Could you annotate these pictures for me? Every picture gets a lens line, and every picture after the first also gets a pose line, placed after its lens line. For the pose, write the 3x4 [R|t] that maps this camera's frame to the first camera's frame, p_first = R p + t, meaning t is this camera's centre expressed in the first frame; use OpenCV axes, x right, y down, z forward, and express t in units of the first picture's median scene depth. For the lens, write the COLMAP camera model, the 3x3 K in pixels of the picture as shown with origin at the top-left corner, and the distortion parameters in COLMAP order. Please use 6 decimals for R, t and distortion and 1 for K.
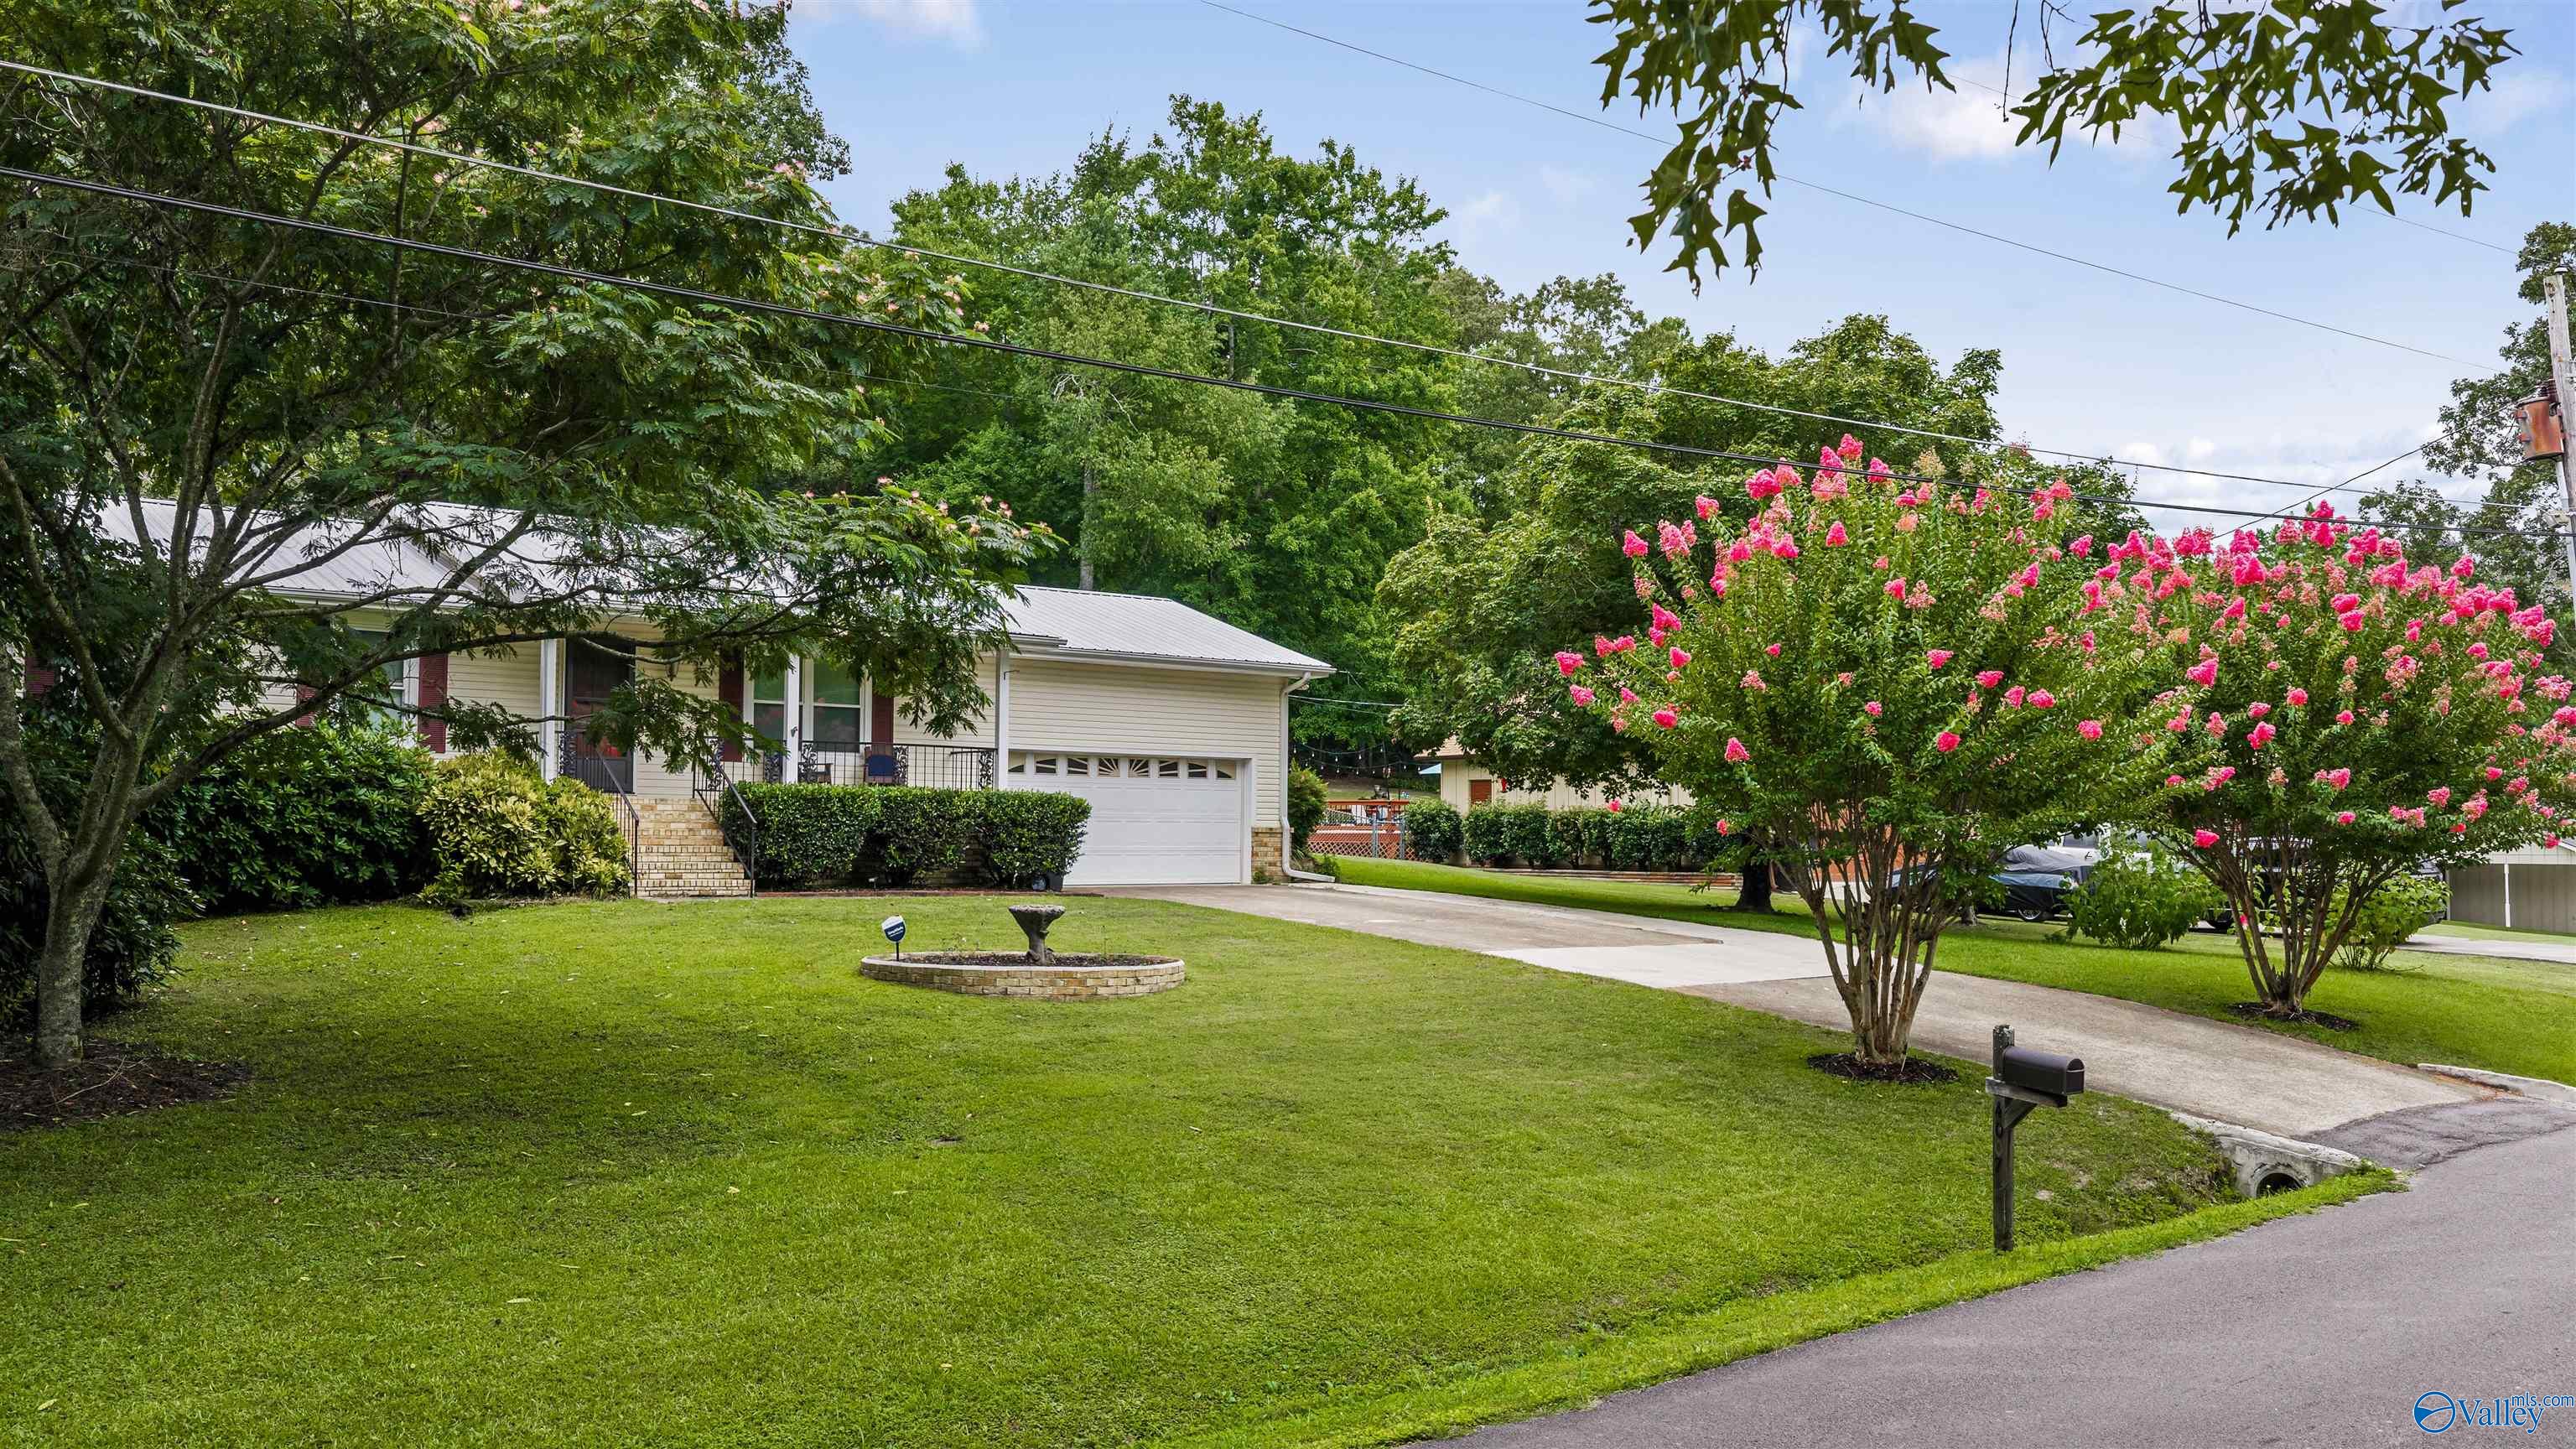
lens RADIAL K [[2115.0, 0, 1288.0], [0, 2115.0, 724.5], [0, 0, 1]] dist [0.024636, -0.061767]
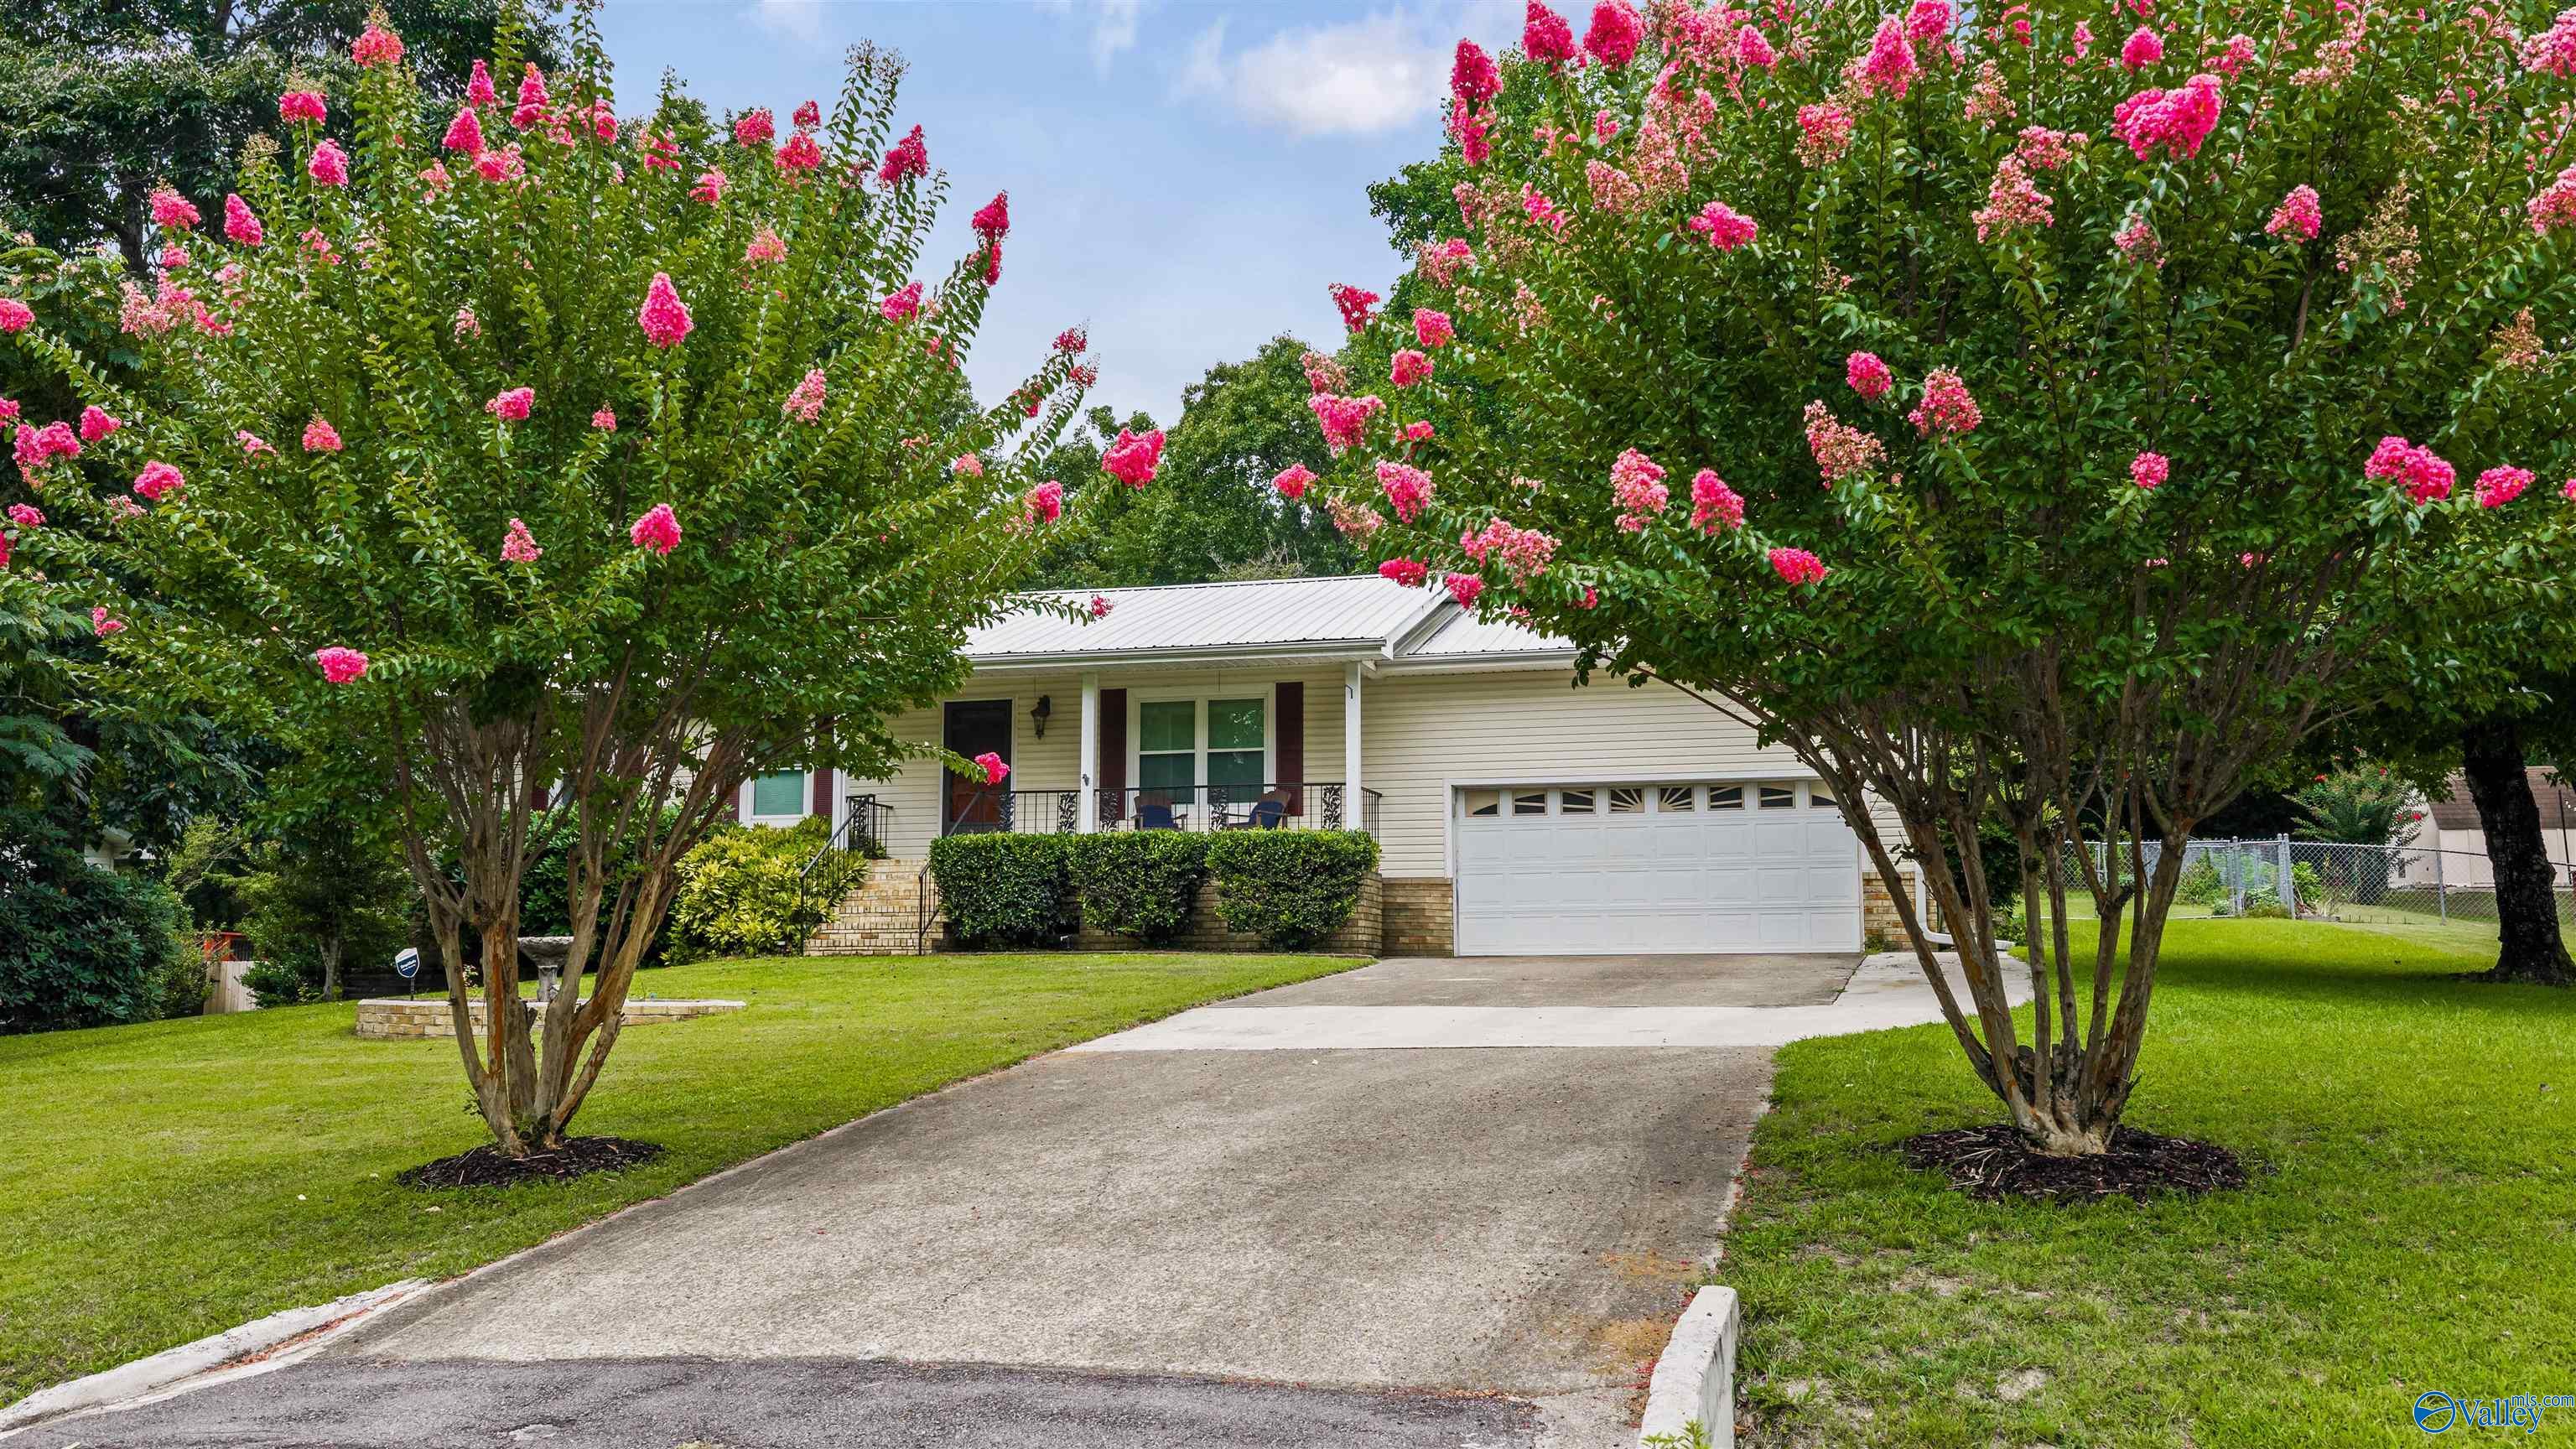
lens RADIAL K [[2115.0, 0, 1288.0], [0, 2115.0, 724.5], [0, 0, 1]] dist [0.024636, -0.061767]
pose [[0.587869, -0.109688, -0.801485, 0.499680], [0.052386, 0.993847, -0.097589, 0.066511], [0.807258, 0.015383, 0.589998, 0.491537]]
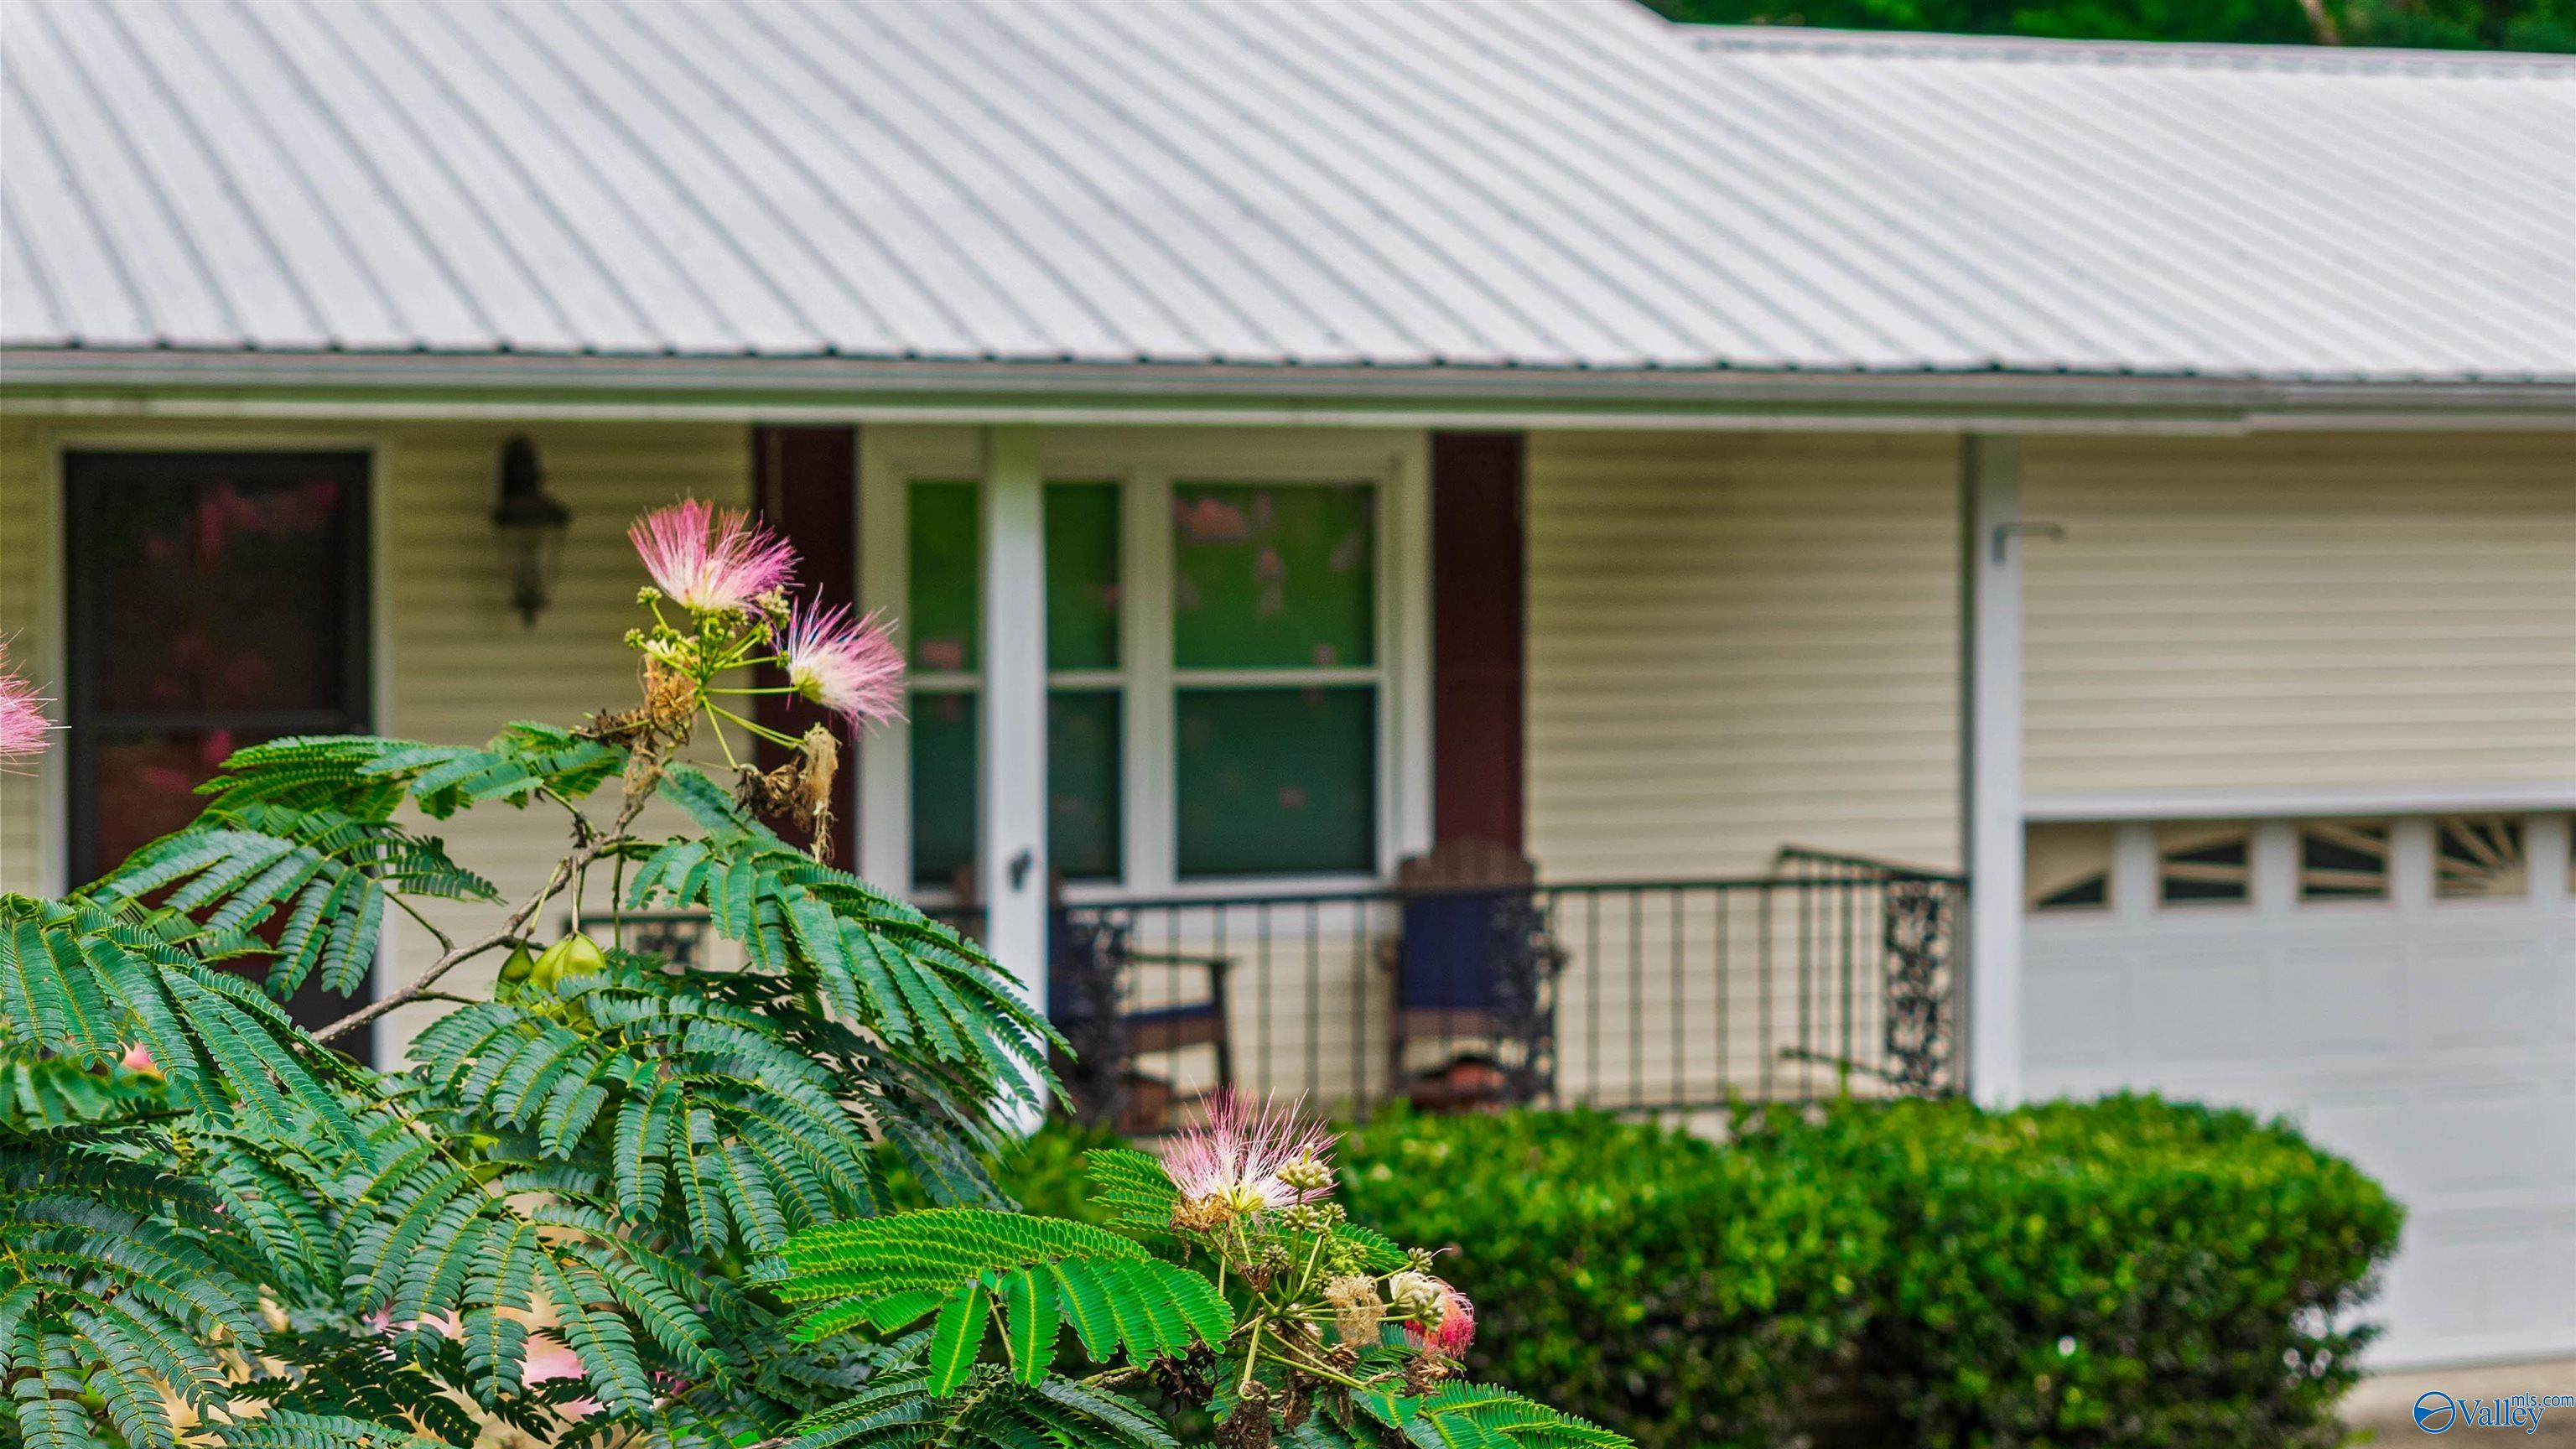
lens RADIAL K [[5126.8, 0, 1288.0], [0, 5126.8, 724.5], [0, 0, 1]] dist [0.022663, 0.042997]
pose [[0.953203, 0.004476, -0.302297, -0.042536], [0.025689, 0.995075, 0.095736, -0.056835], [0.301237, -0.099022, 0.948394, 0.464459]]
